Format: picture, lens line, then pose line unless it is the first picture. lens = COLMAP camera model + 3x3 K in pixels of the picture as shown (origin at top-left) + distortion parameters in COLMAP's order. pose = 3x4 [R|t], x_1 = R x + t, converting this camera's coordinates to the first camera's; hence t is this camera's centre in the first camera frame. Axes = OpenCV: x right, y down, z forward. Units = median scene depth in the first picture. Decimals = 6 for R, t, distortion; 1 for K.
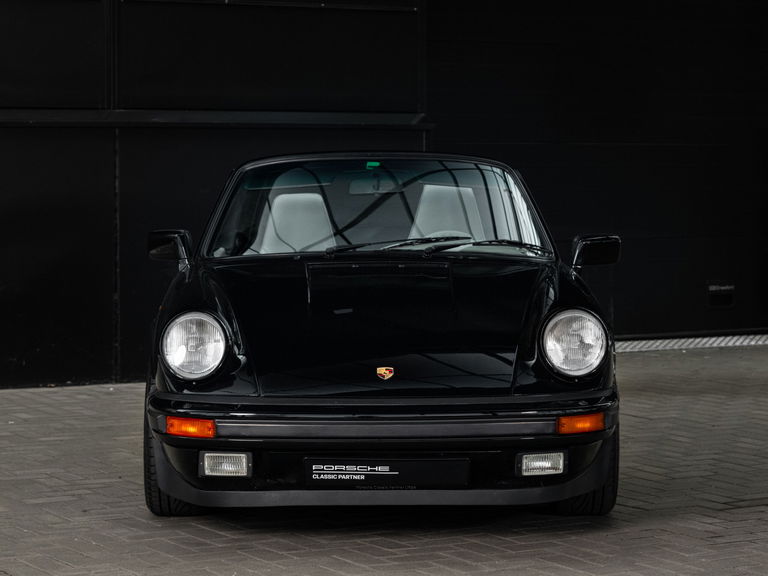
lens RADIAL K [[1903.2, 0, 384.0], [0, 1903.2, 288.0], [0, 0, 1]] dist [0.011968, 0.248060]
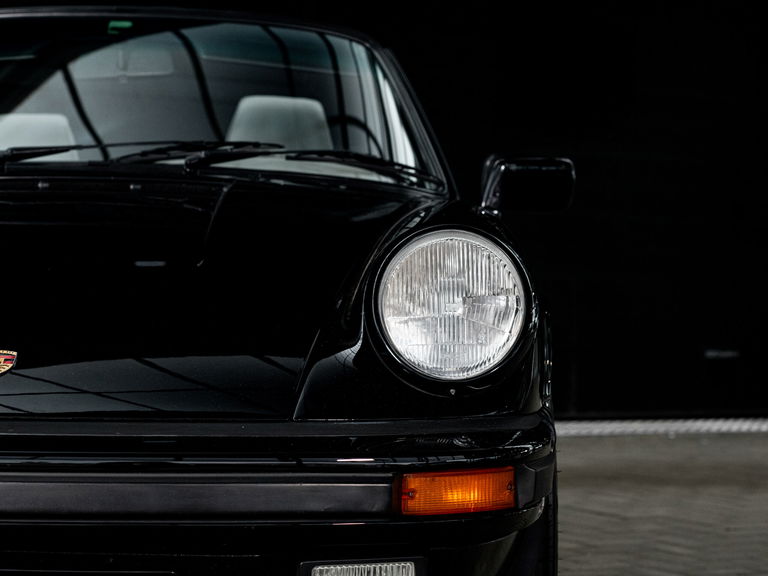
lens RADIAL K [[1897.4, 0, 384.0], [0, 1897.4, 288.0], [0, 0, 1]] dist [-0.072333, -0.659213]
pose [[0.999728, 0.020487, 0.011166, 0.065528], [-0.019730, 0.997745, -0.064155, 0.043039], [-0.012455, 0.063917, 0.997877, 0.470501]]
